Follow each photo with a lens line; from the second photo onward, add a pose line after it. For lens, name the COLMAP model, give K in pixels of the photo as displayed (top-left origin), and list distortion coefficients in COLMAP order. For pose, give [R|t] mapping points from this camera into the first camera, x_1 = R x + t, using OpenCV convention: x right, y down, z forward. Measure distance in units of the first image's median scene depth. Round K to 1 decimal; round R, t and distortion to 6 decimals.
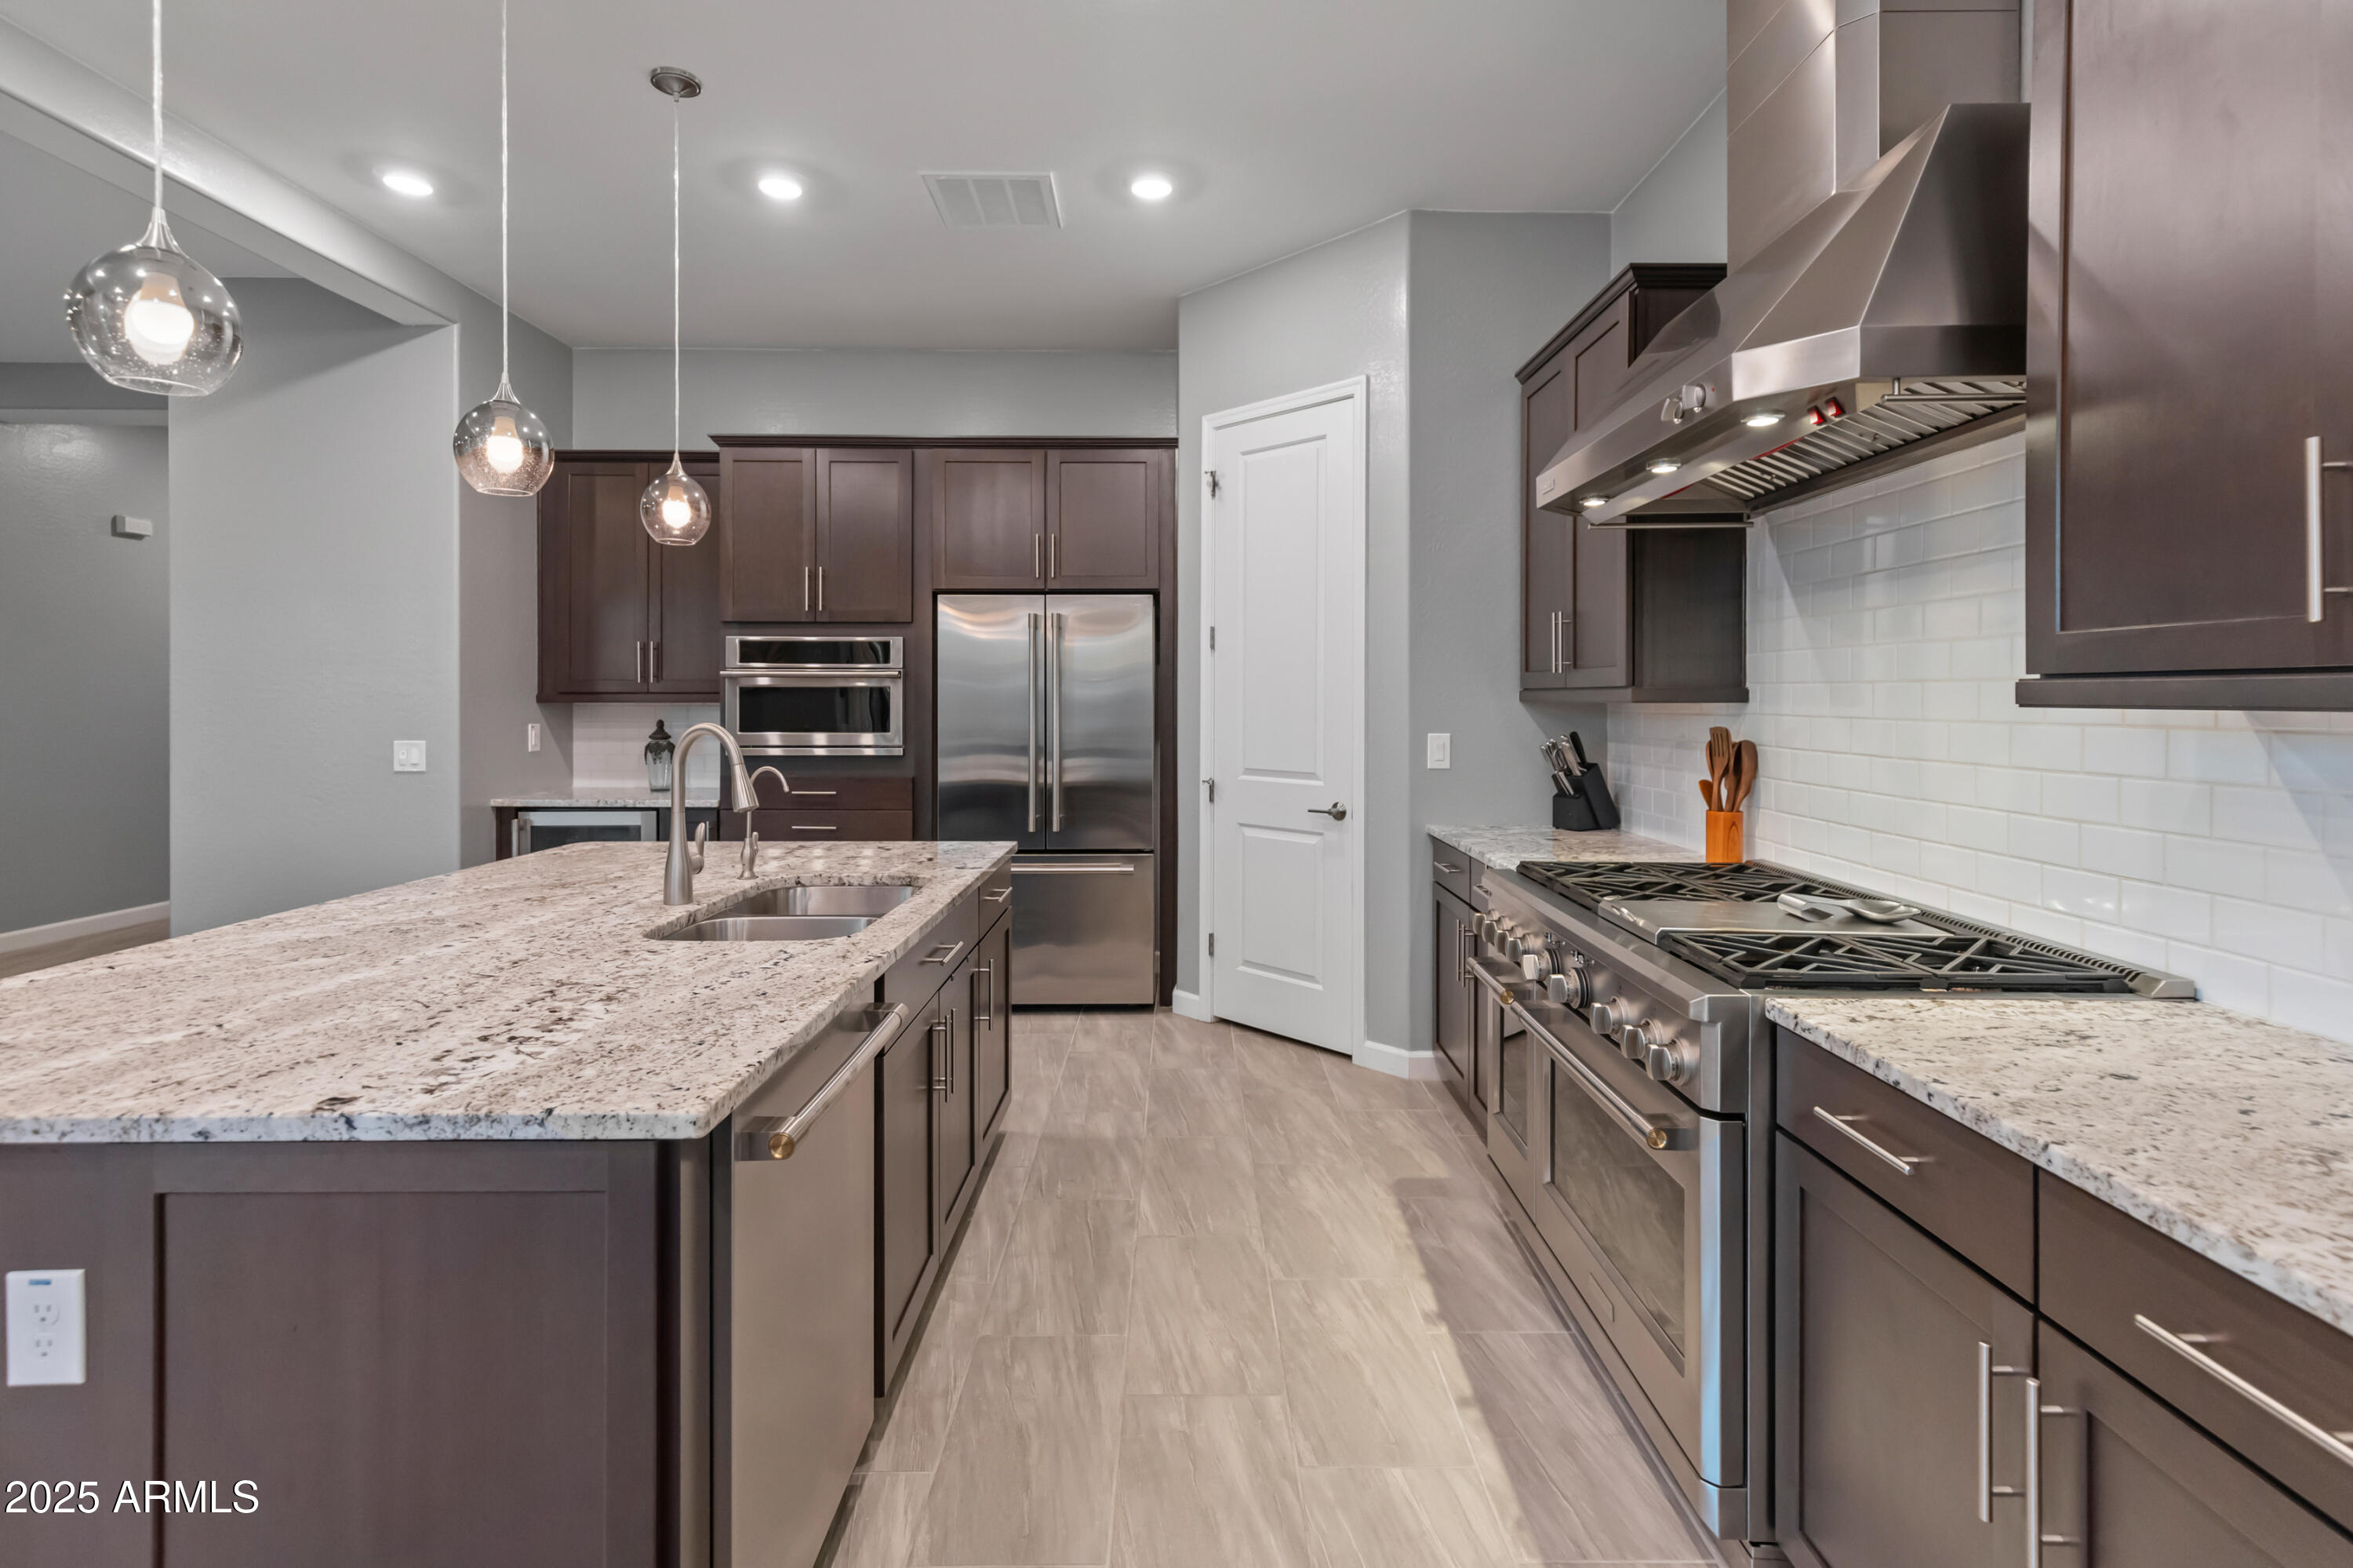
lens RADIAL K [[1105.0, 0, 1199.8], [0, 1105.0, 701.4], [0, 0, 1]] dist [0.007498, -0.001722]
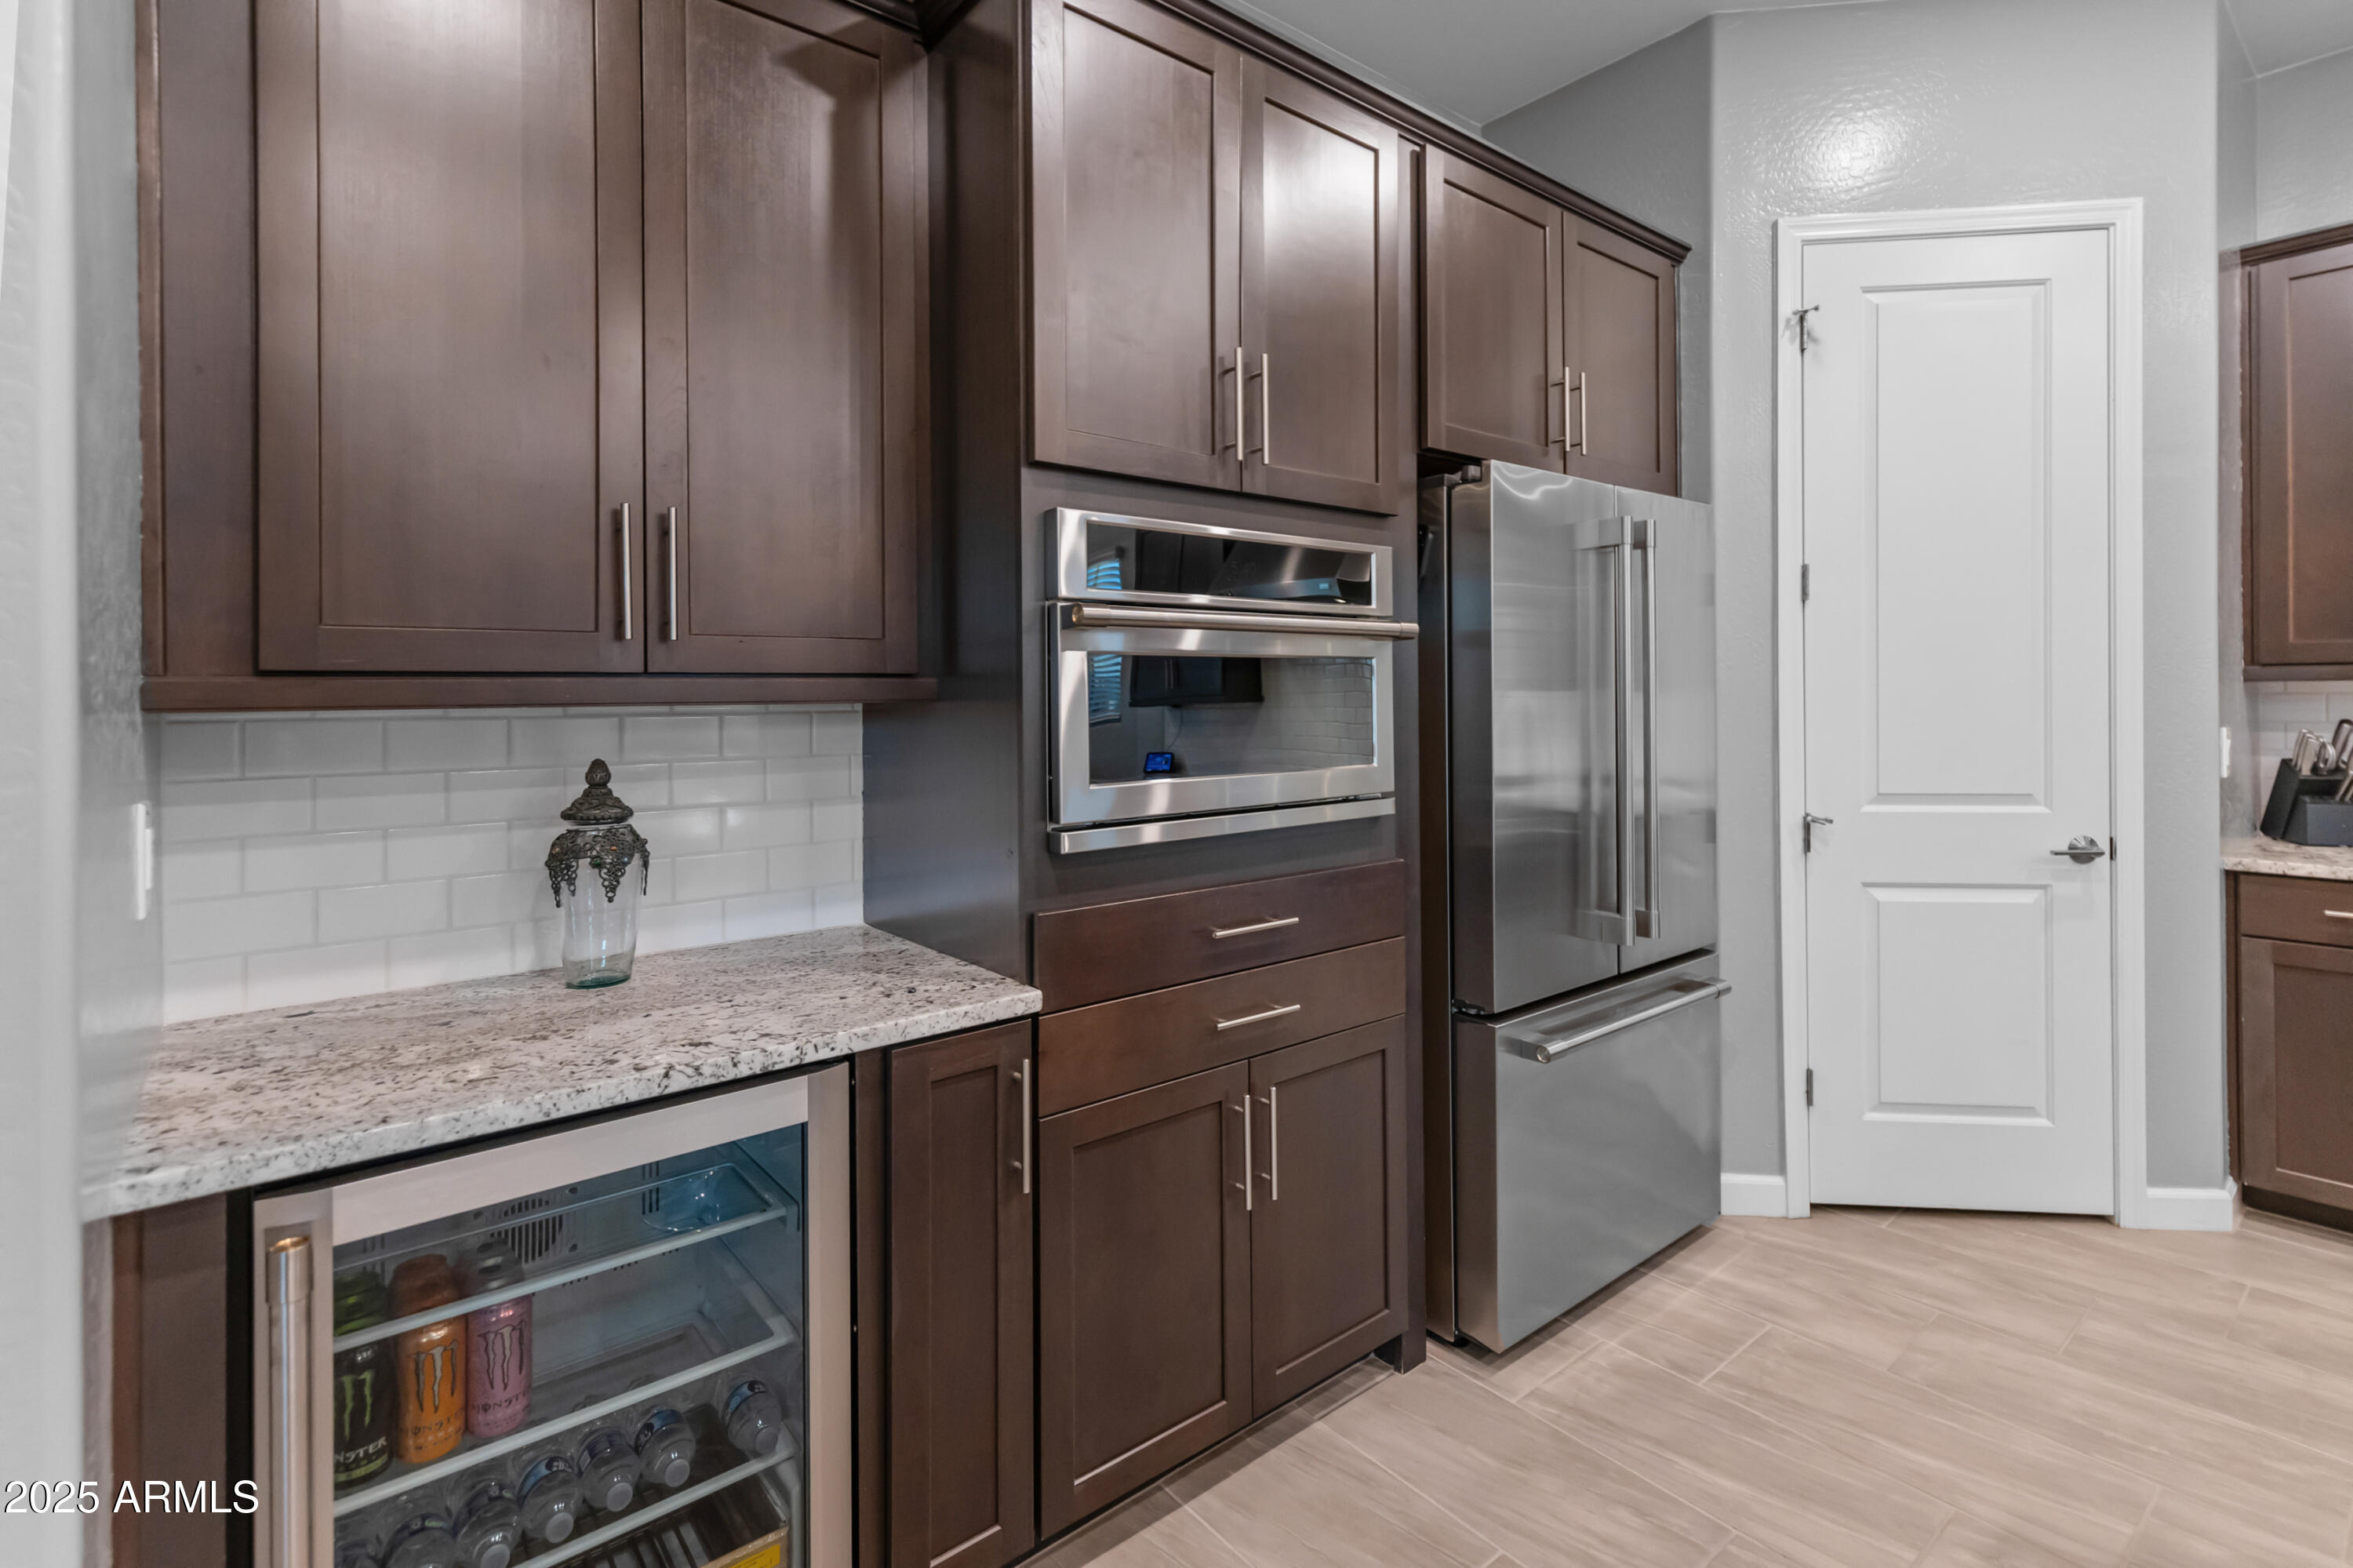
lens RADIAL K [[1105.0, 0, 1212.2], [0, 1105.0, 688.0], [0, 0, 1]] dist [0.007498, -0.001722]
pose [[0.777662, -0.006608, 0.628648, -0.629162], [0.013261, 0.999895, -0.005895, -0.000401], [-0.628543, 0.012921, 0.777667, 0.730993]]
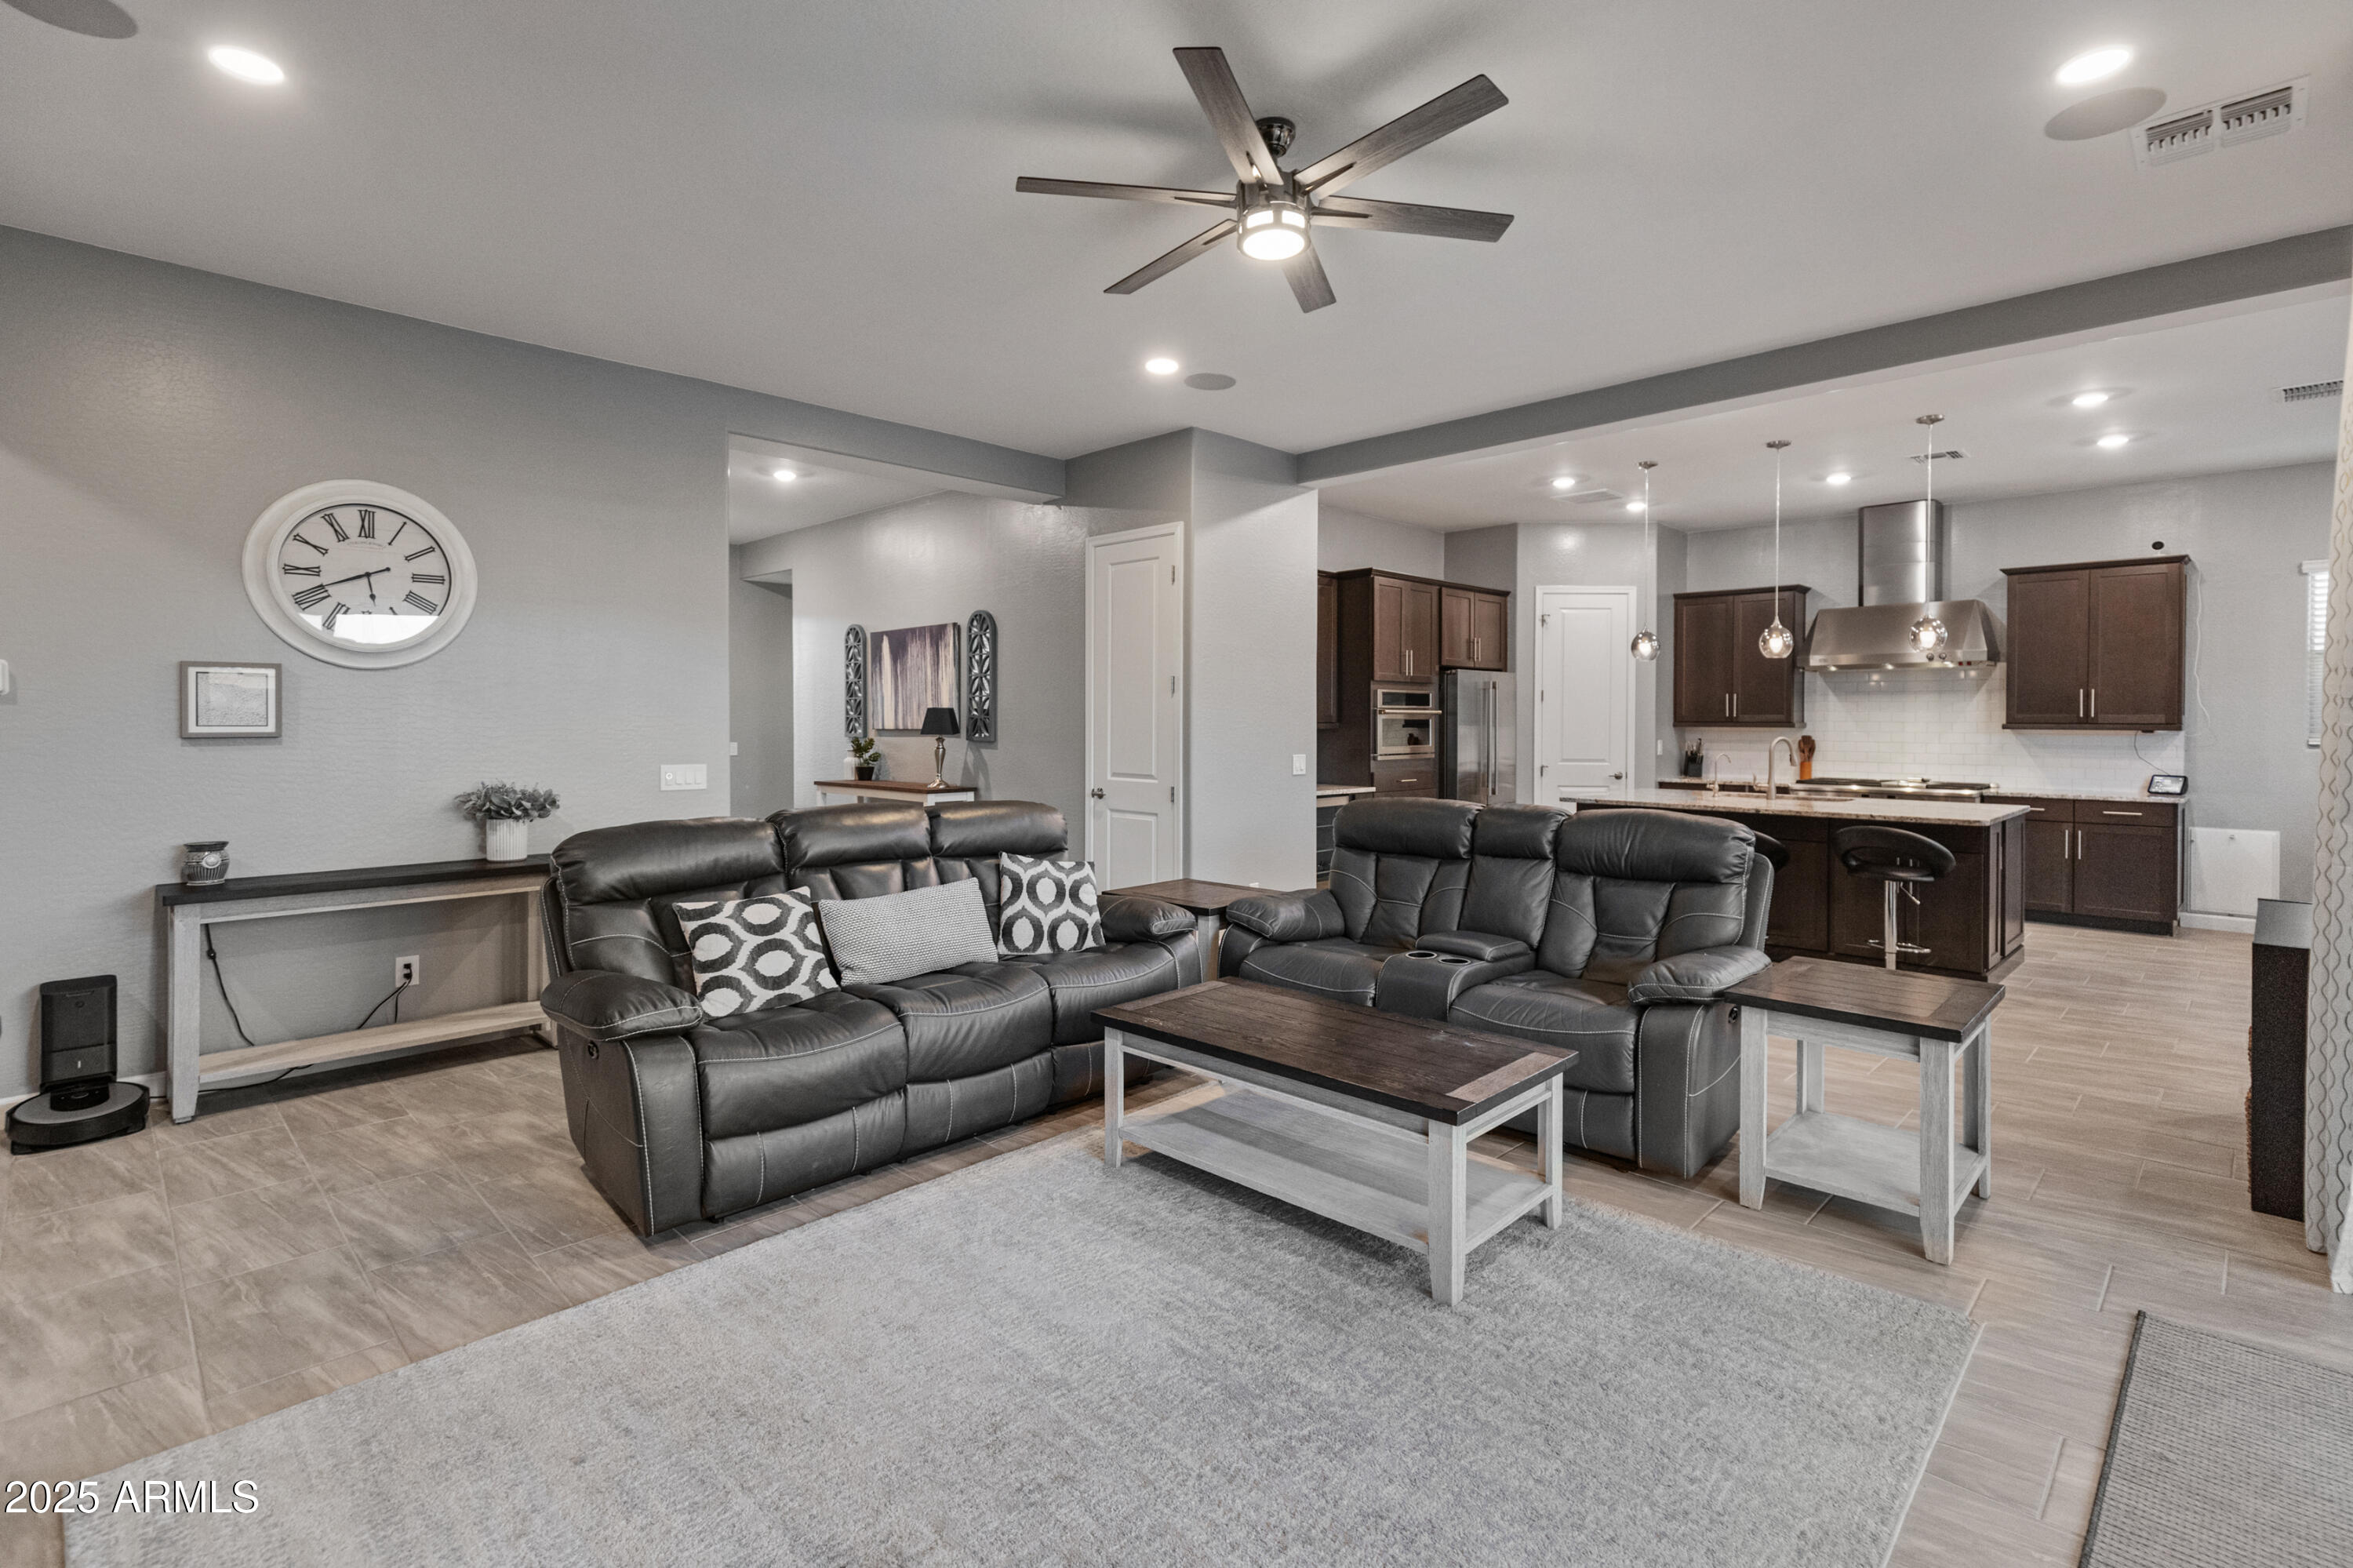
lens RADIAL K [[1105.0, 0, 1193.8], [0, 1105.0, 728.1], [0, 0, 1]] dist [0.007498, -0.001722]
pose [[0.709989, -0.004861, 0.704196, -1.877216], [0.000521, 0.999980, 0.006378, -0.011787], [-0.704213, -0.004162, 0.709977, 0.007041]]
